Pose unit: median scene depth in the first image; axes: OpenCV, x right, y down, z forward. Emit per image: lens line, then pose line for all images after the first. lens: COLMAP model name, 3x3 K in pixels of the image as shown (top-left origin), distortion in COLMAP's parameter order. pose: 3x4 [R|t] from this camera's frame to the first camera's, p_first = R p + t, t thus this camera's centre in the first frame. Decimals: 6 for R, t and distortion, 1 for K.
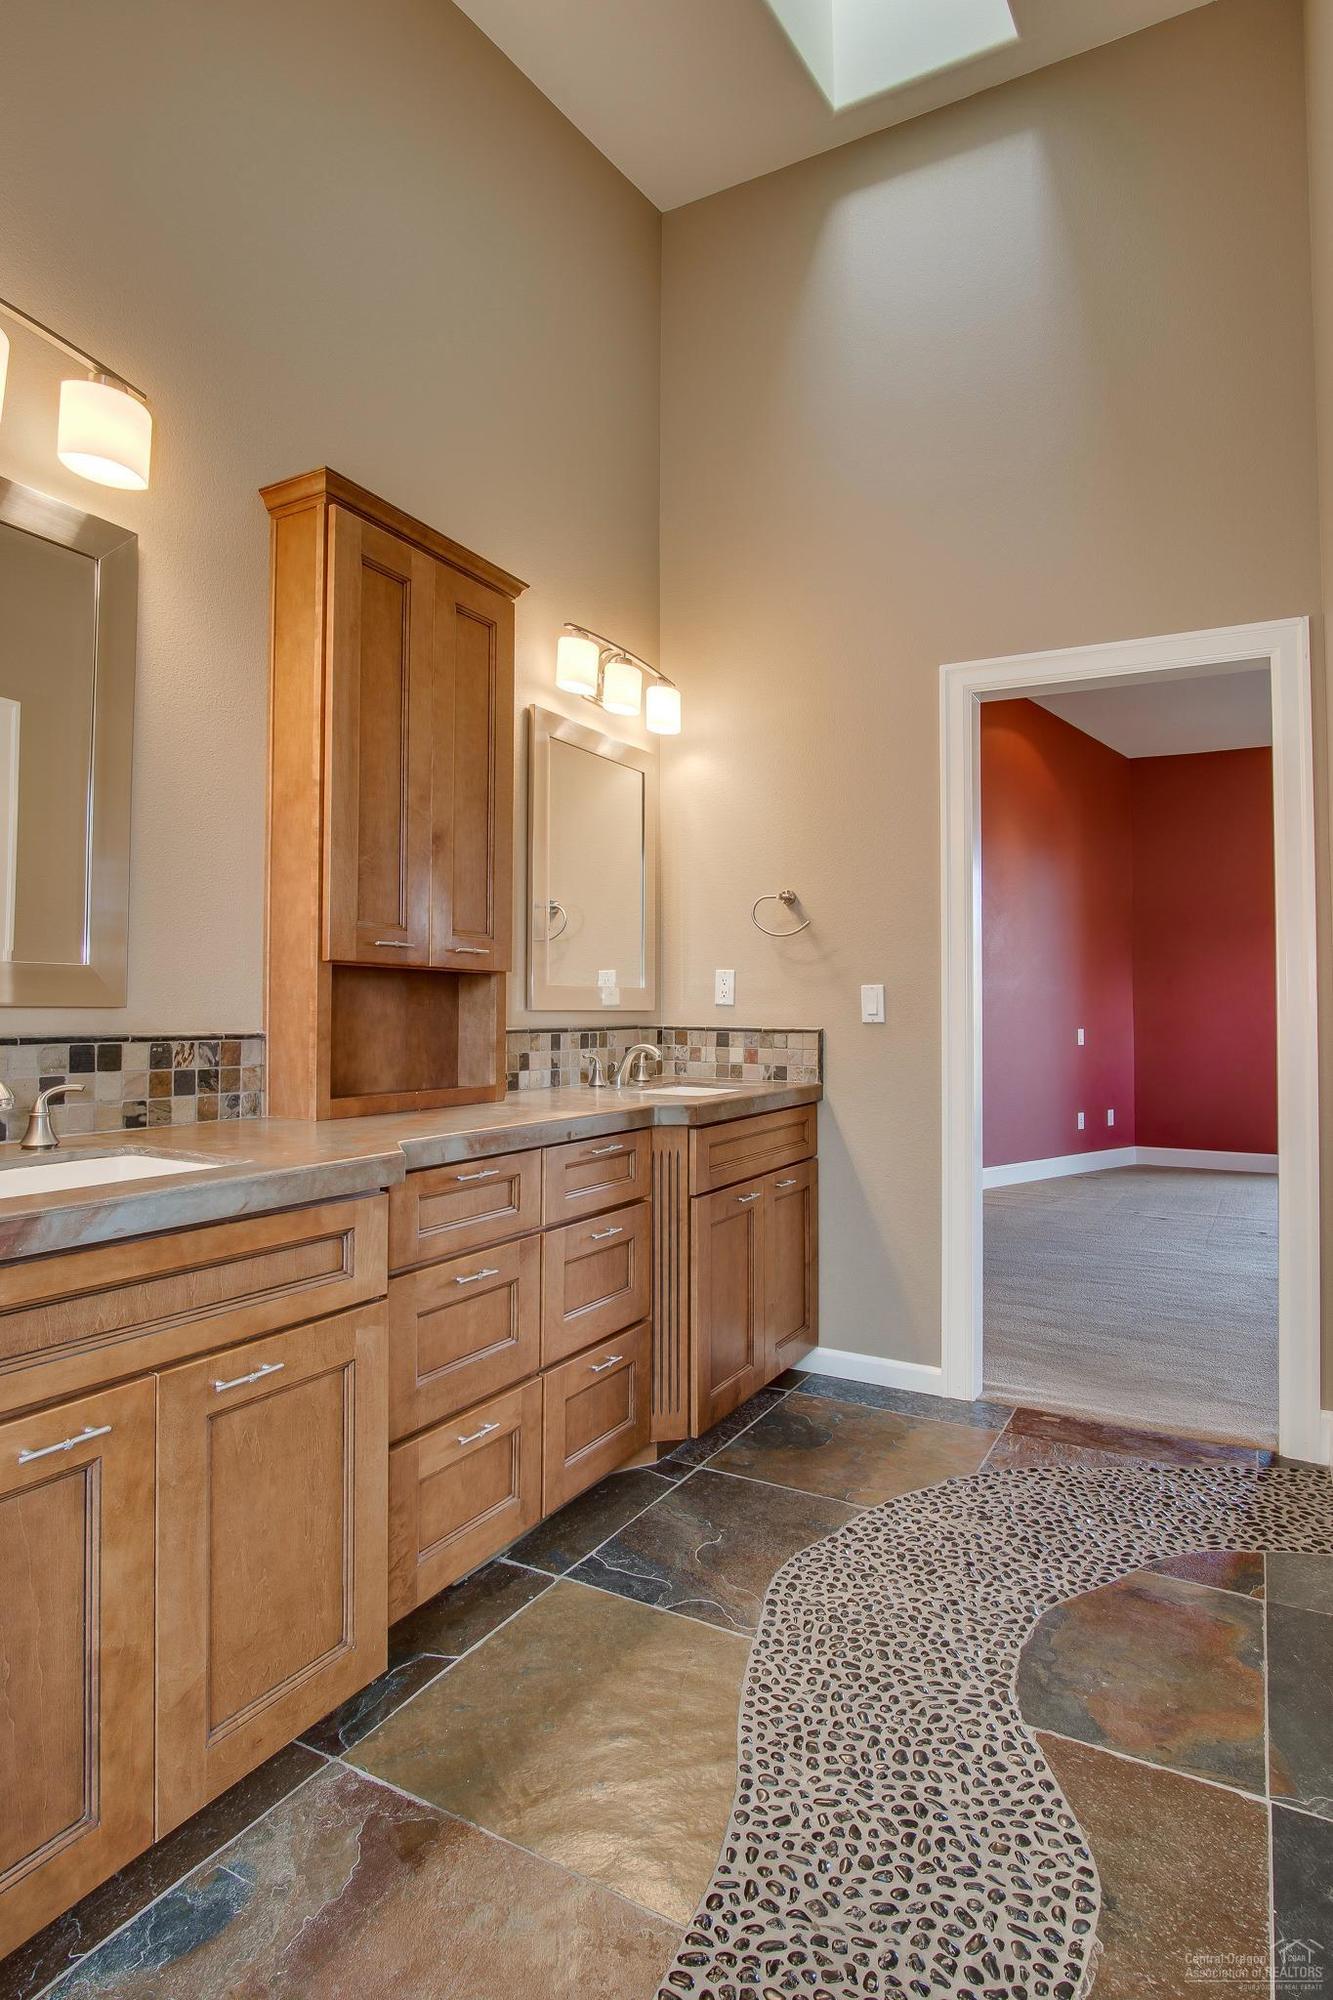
lens RADIAL K [[1083.9, 0, 667.5], [0, 1083.9, 993.4], [0, 0, 1]] dist [0.004885, 0.001481]
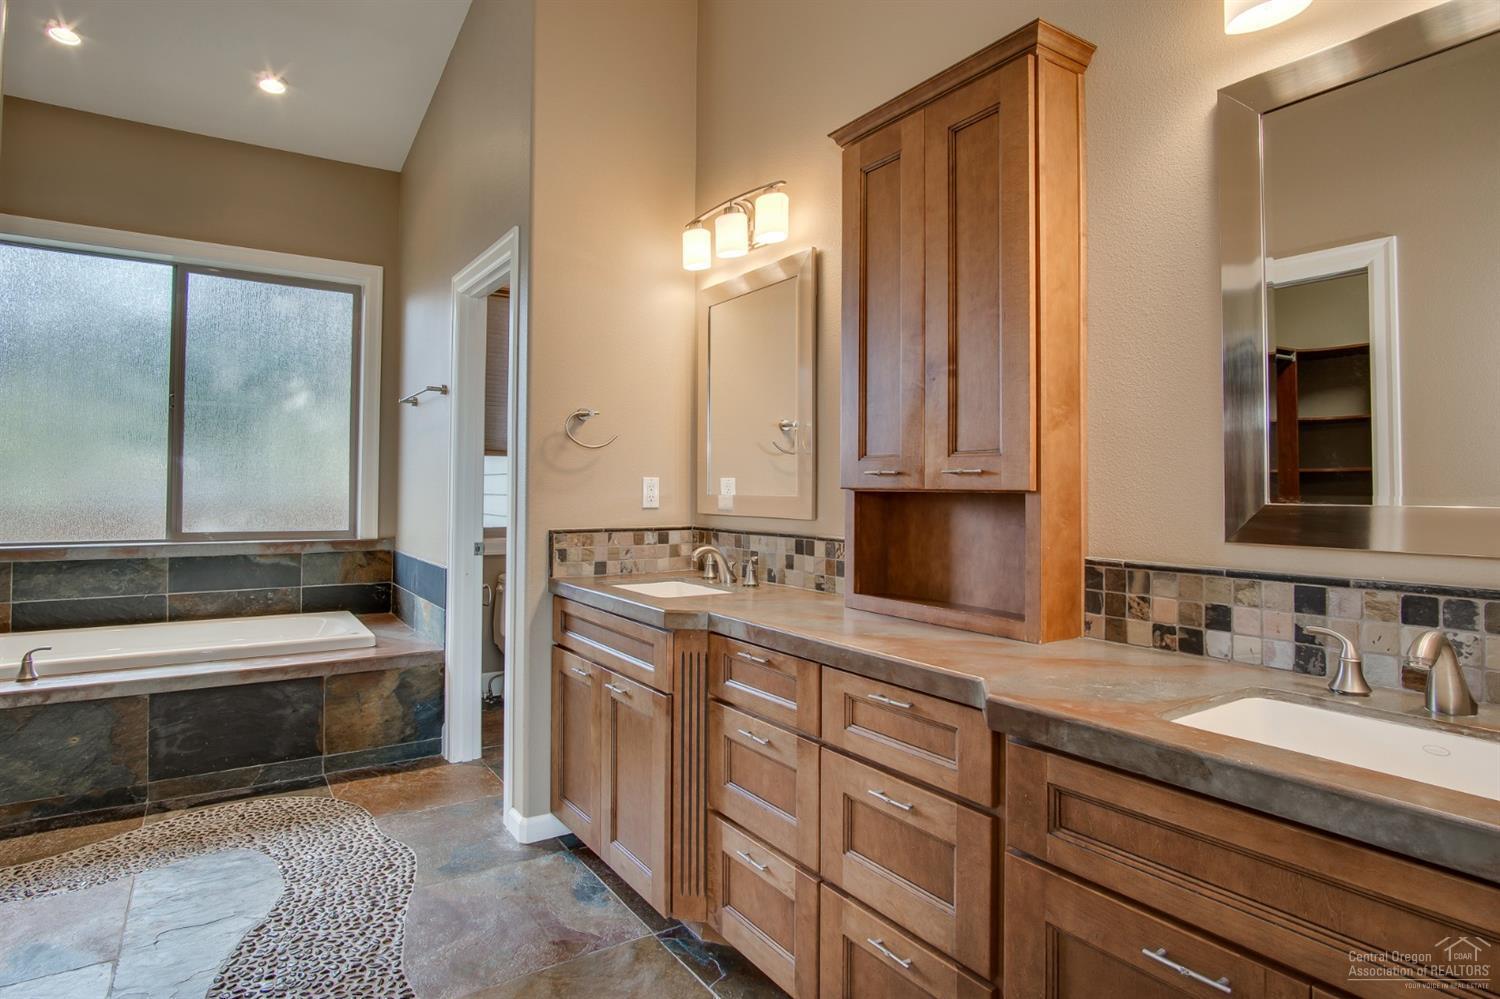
lens RADIAL K [[813.0, 0, 750.4], [0, 813.0, 498.1], [0, 0, 1]] dist [0.004885, 0.001481]
pose [[-0.462357, -0.008687, -0.886651, 0.676413], [-0.002333, 0.999960, -0.008581, -0.010662], [0.886691, -0.001899, -0.462359, 1.440657]]
